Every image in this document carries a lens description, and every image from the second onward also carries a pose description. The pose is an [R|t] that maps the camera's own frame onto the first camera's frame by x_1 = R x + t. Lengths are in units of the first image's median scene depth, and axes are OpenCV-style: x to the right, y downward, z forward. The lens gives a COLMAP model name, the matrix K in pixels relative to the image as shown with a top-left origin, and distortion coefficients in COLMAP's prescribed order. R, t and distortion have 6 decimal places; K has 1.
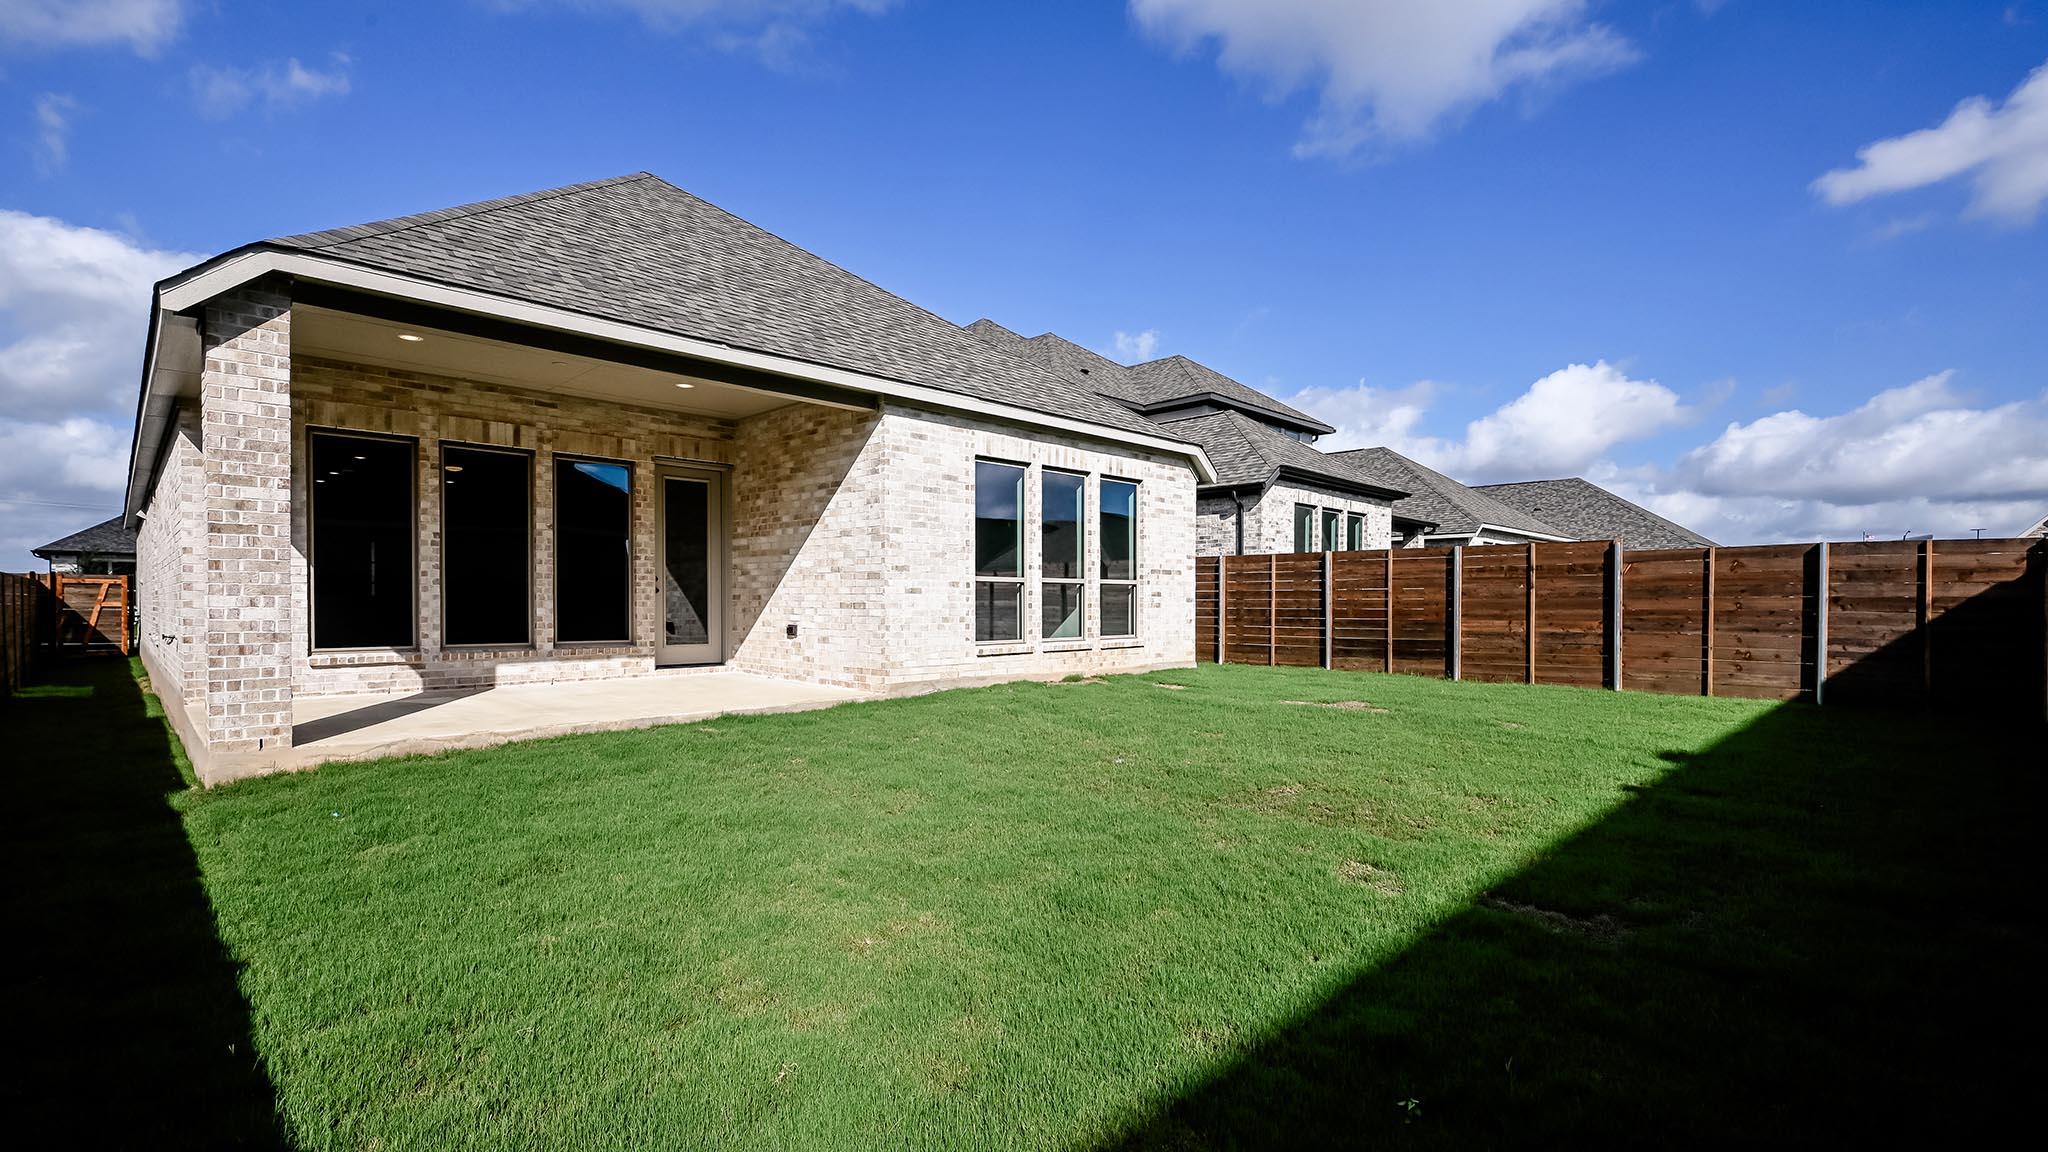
lens RADIAL K [[909.5, 0, 1021.0], [0, 909.5, 619.8], [0, 0, 1]] dist [0.000100, -0.000059]
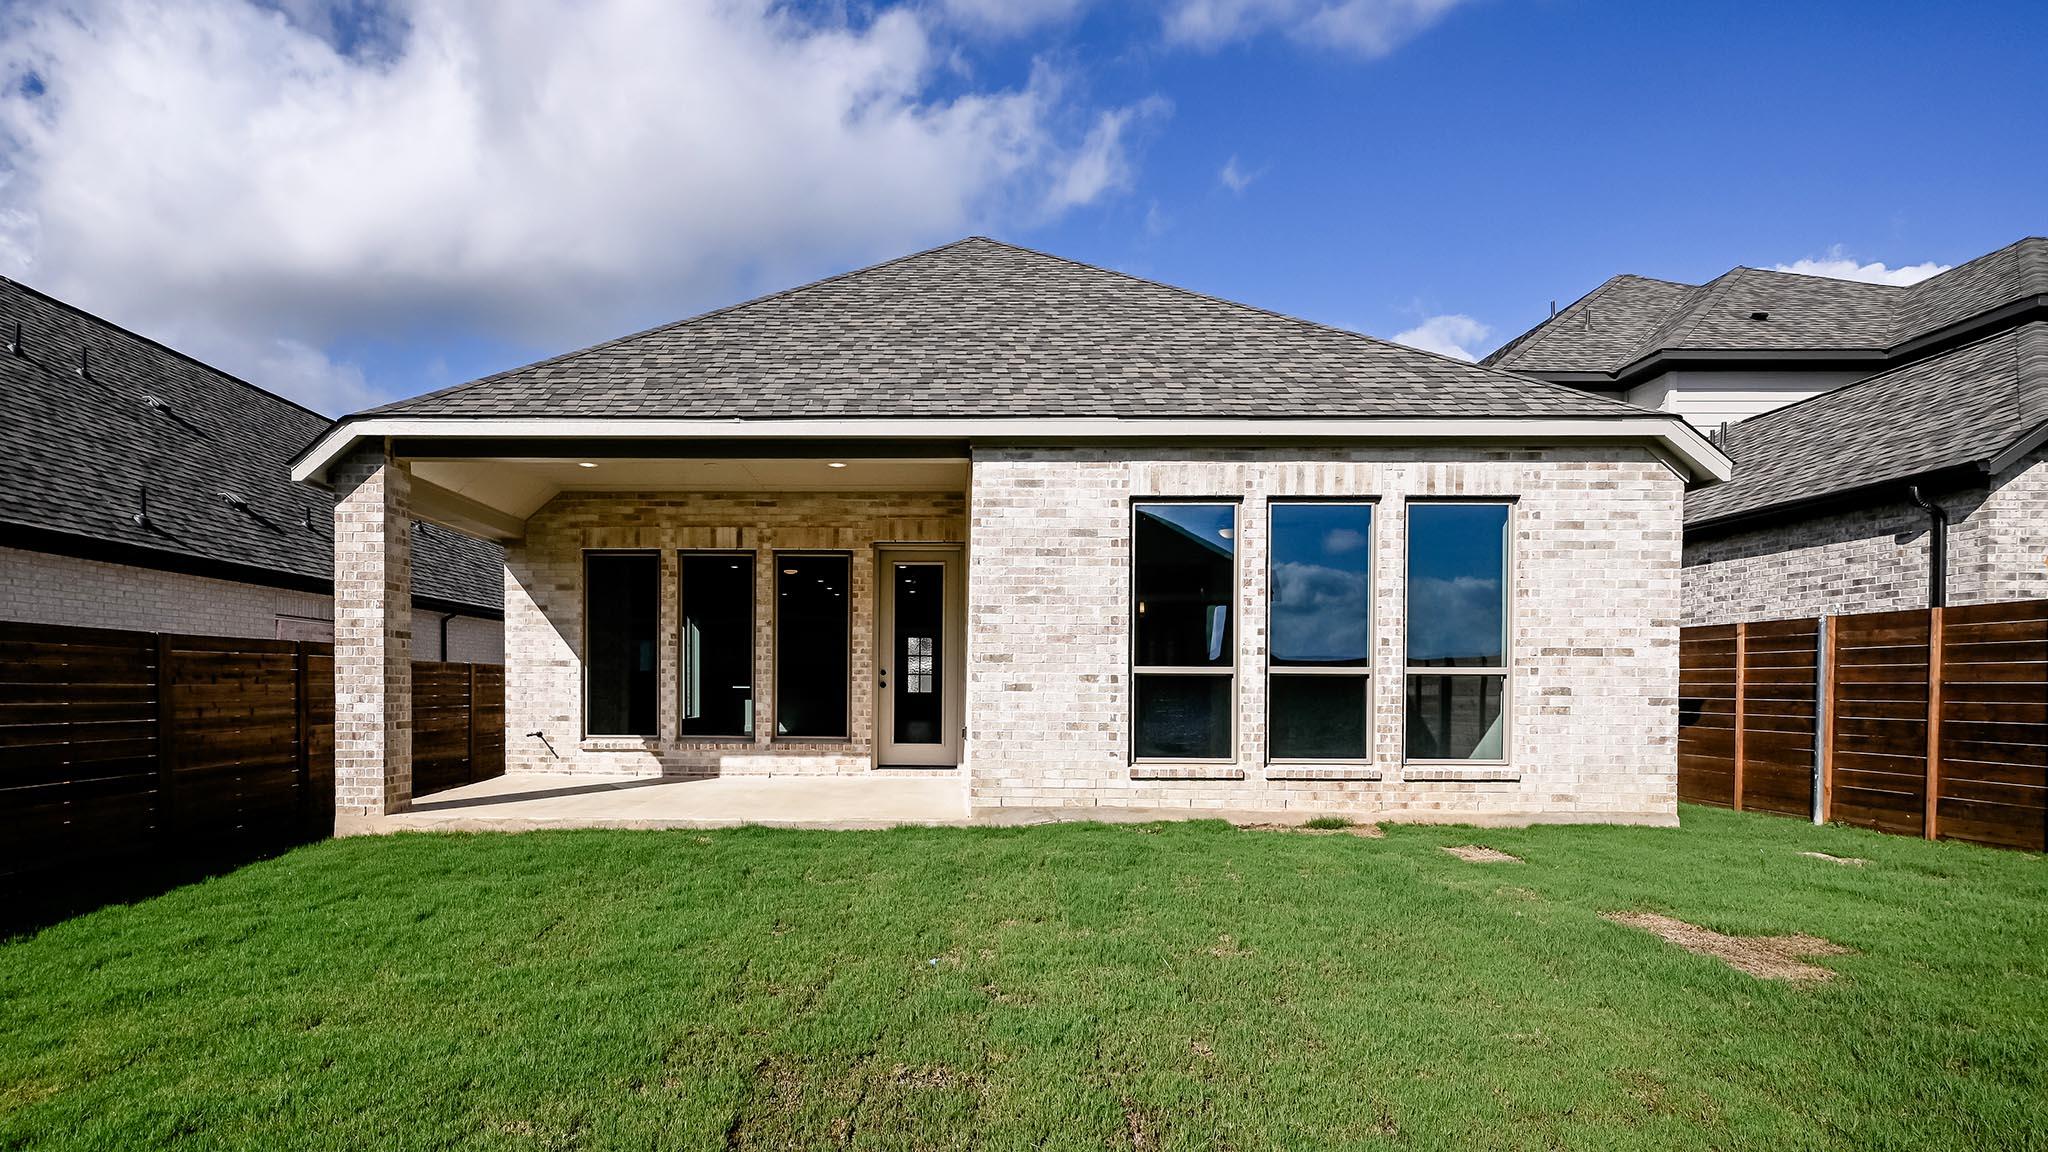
lens RADIAL K [[1013.8, 0, 1022.1], [0, 1013.8, 702.0], [0, 0, 1]] dist [-0.001655, 0.000030]
pose [[0.691323, 0.014442, -0.722402, 0.470235], [-0.018987, 0.999818, 0.001817, -0.020053], [0.722296, 0.012460, 0.691471, 0.393693]]
